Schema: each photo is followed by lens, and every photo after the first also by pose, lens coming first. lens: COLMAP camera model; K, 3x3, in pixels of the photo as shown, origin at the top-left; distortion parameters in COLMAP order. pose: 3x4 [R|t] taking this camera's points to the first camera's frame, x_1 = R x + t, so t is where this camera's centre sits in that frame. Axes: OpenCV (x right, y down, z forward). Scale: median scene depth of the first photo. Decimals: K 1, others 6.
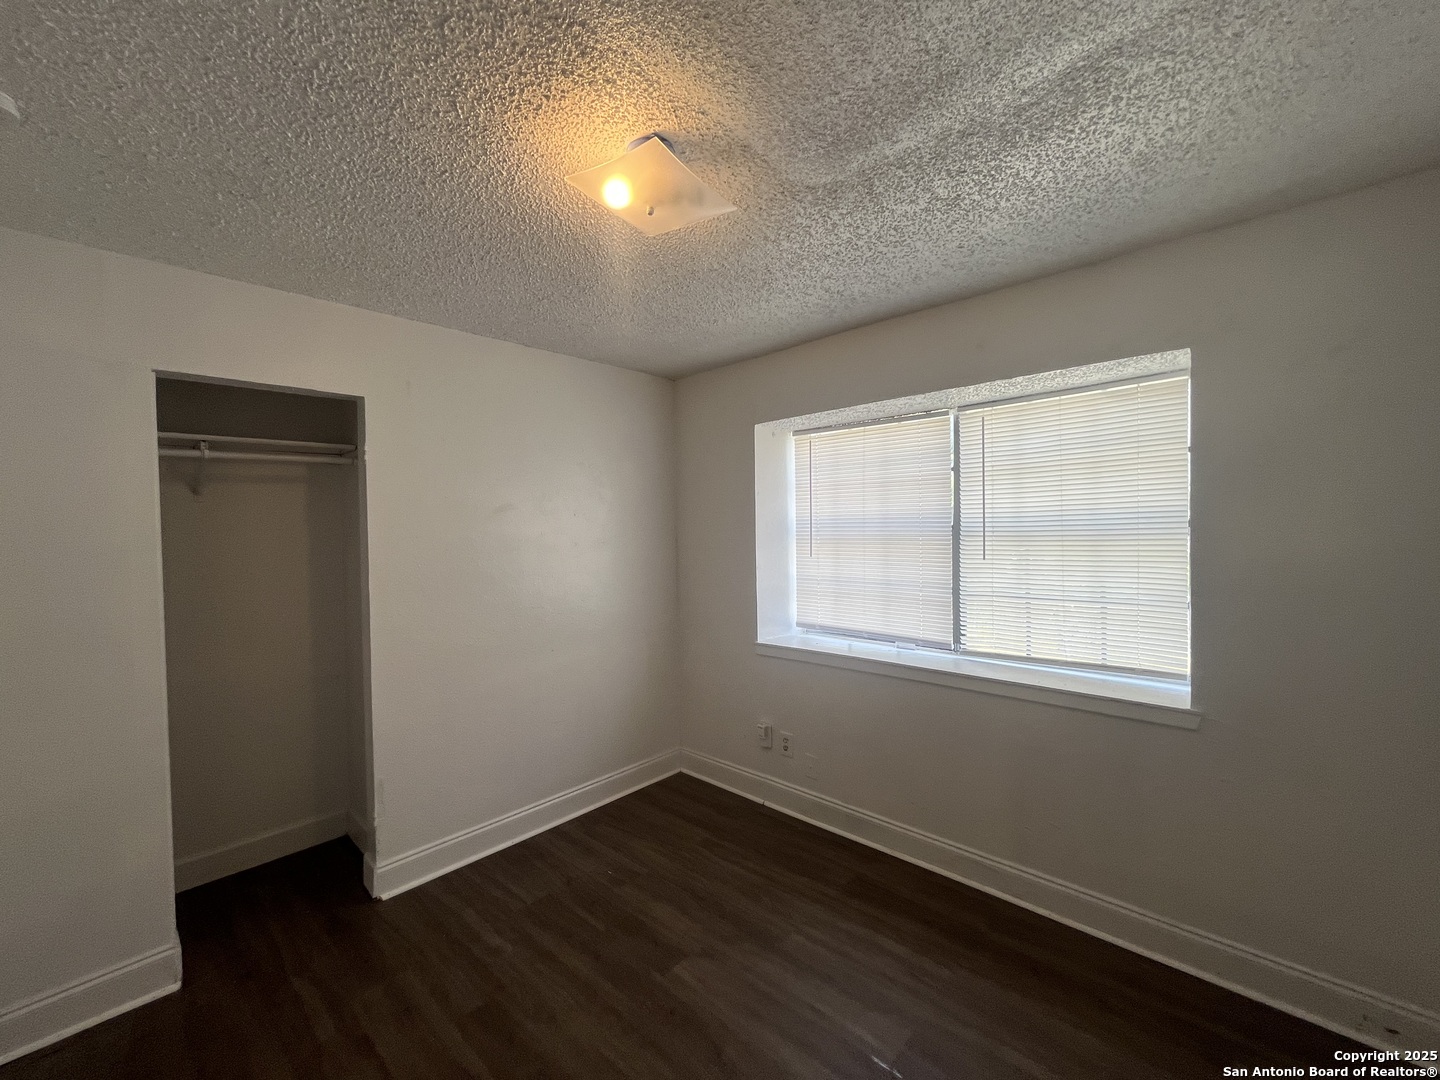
lens RADIAL K [[580.4, 0, 717.9], [0, 580.4, 540.3], [0, 0, 1]] dist [0.002703, -0.000195]
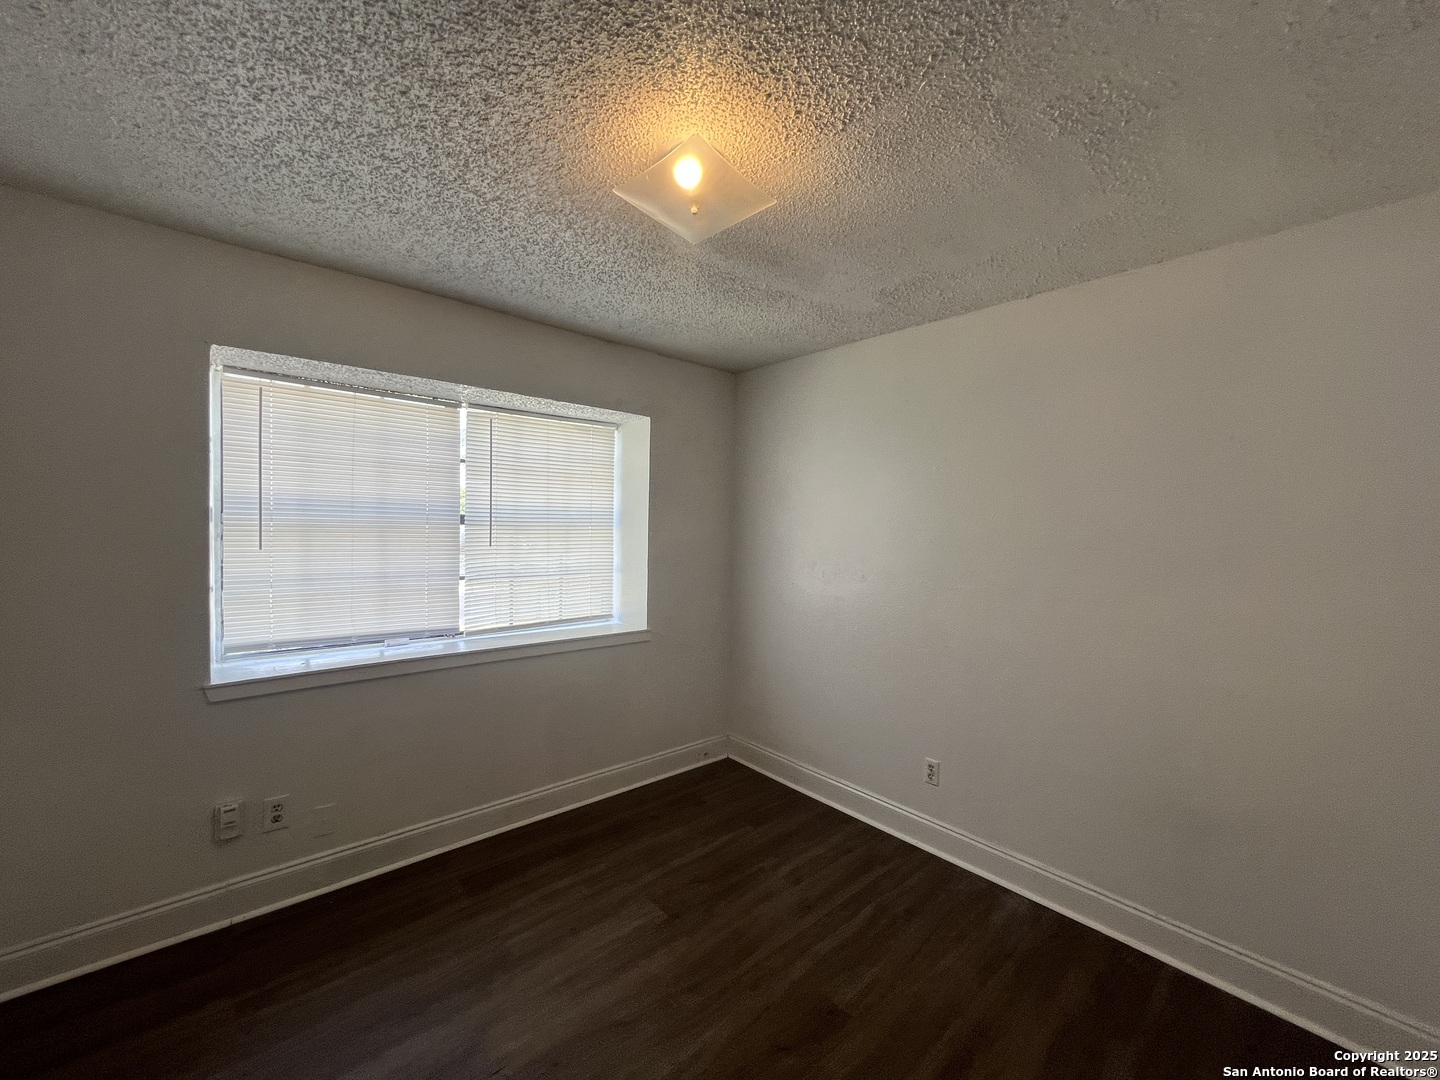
lens RADIAL K [[580.4, 0, 717.9], [0, 580.4, 540.3], [0, 0, 1]] dist [0.002703, -0.000195]
pose [[0.094302, -0.010848, 0.995485, -0.699637], [-0.005905, 0.999917, 0.011456, 0.007313], [-0.995526, -0.006959, 0.094230, 0.516065]]
